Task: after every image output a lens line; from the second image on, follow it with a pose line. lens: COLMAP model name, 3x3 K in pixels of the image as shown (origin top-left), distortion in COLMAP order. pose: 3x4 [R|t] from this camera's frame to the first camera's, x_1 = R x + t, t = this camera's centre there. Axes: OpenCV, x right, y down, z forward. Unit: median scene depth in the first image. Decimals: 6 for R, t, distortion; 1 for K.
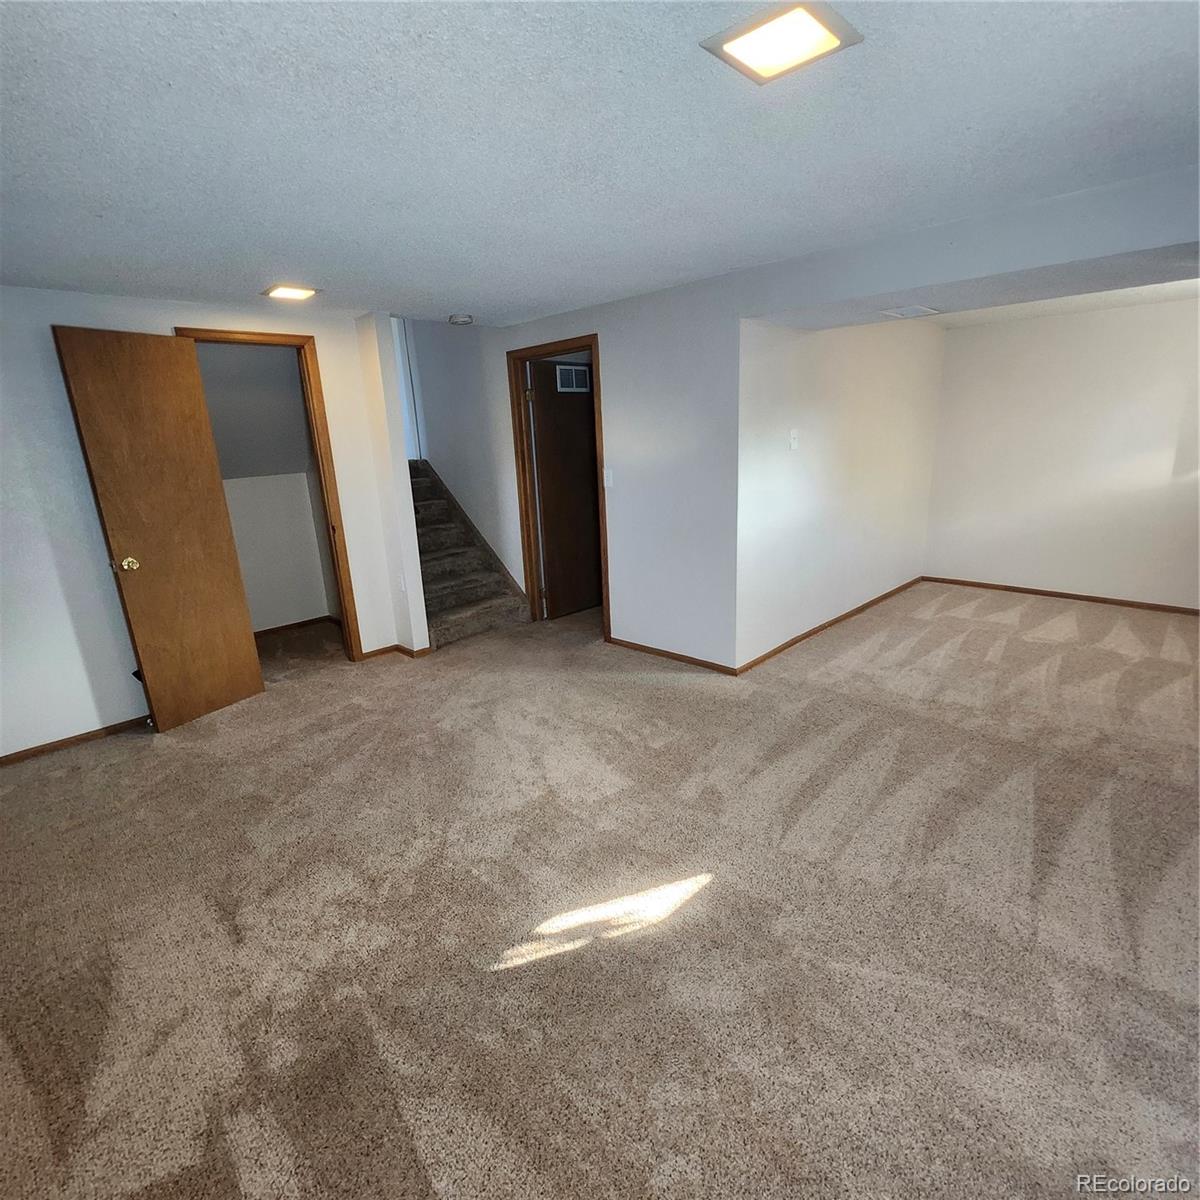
lens RADIAL K [[626.5, 0, 595.2], [0, 626.5, 607.0], [0, 0, 1]] dist [-0.002016, -0.002380]
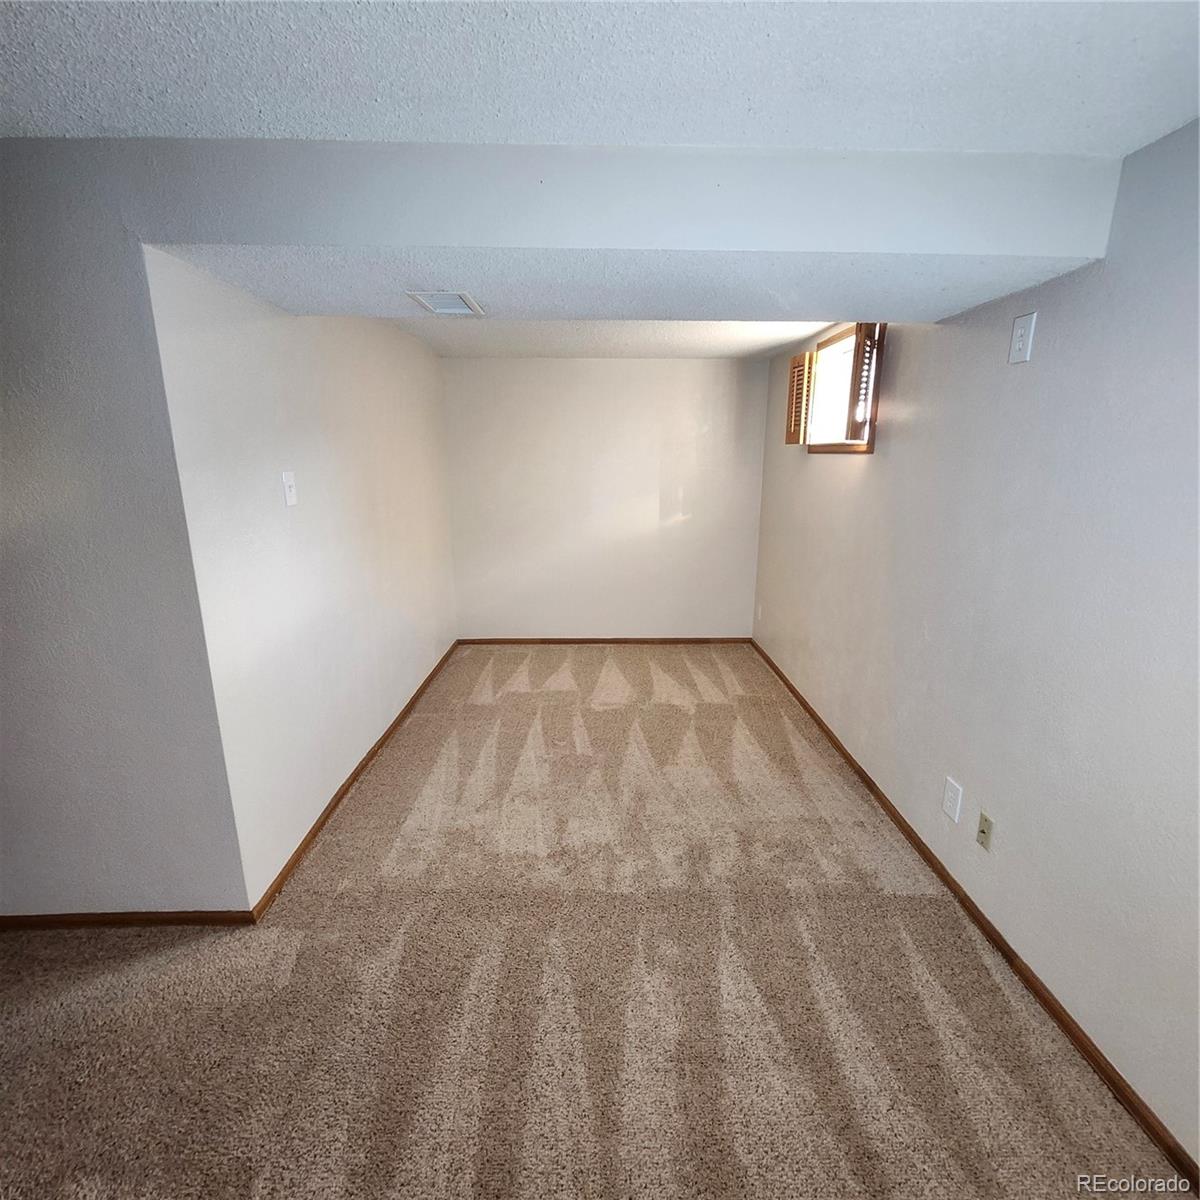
lens RADIAL K [[626.5, 0, 609.0], [0, 626.5, 608.7], [0, 0, 1]] dist [-0.002016, -0.002380]
pose [[0.688330, -0.131701, 0.713342, 0.083796], [0.166524, 0.985807, 0.021320, -0.113202], [-0.706025, 0.104113, 0.700492, 0.366580]]
